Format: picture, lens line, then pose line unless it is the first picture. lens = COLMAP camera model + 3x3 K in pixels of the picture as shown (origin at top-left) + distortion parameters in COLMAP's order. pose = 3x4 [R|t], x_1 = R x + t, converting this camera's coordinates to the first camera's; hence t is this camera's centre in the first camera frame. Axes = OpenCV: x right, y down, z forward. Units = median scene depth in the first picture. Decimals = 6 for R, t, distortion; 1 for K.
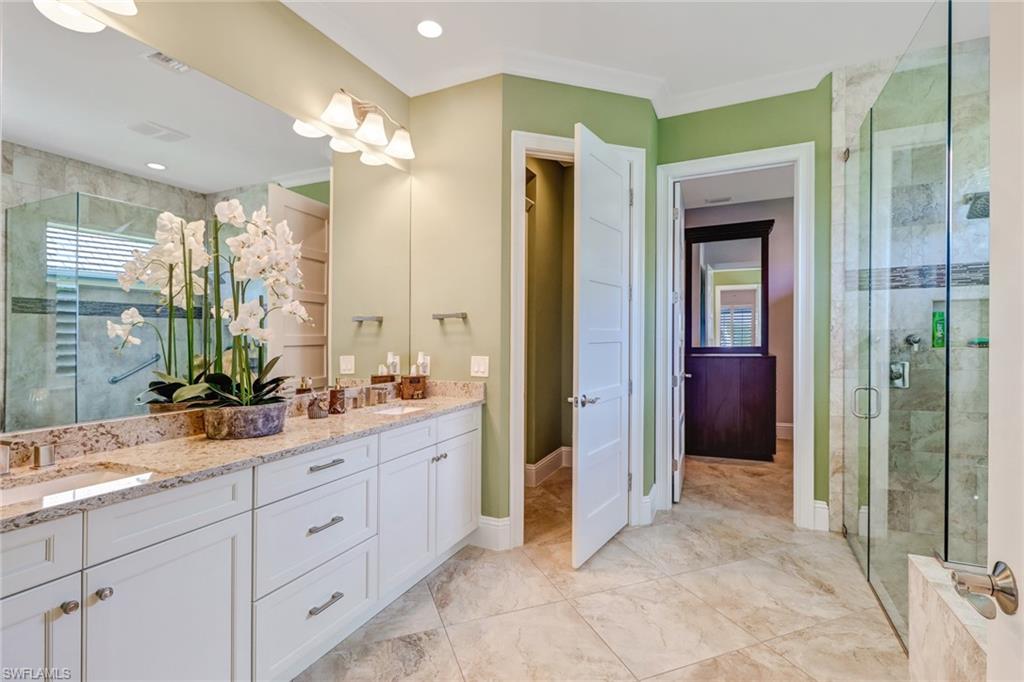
lens RADIAL K [[481.8, 0, 511.6], [0, 481.8, 334.7], [0, 0, 1]] dist [0.001901, 0.000111]
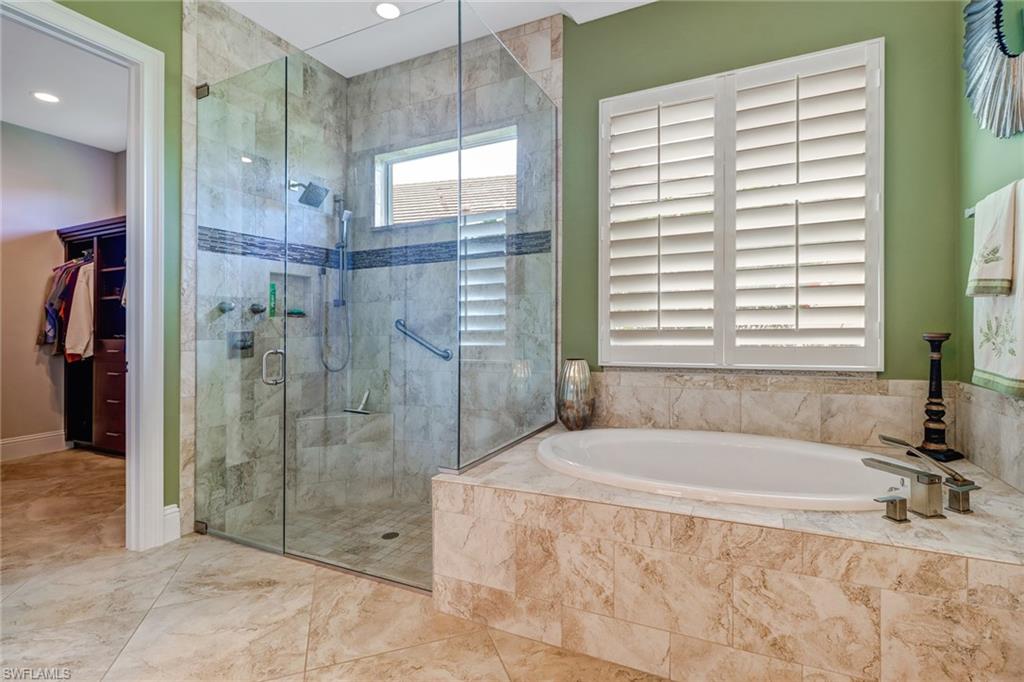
lens RADIAL K [[481.8, 0, 512.4], [0, 481.8, 338.5], [0, 0, 1]] dist [0.001901, 0.000111]
pose [[0.015396, -0.006232, 0.999862, -0.159416], [0.006728, 0.999959, 0.006129, 0.066432], [-0.999859, 0.006632, 0.015438, 0.424326]]
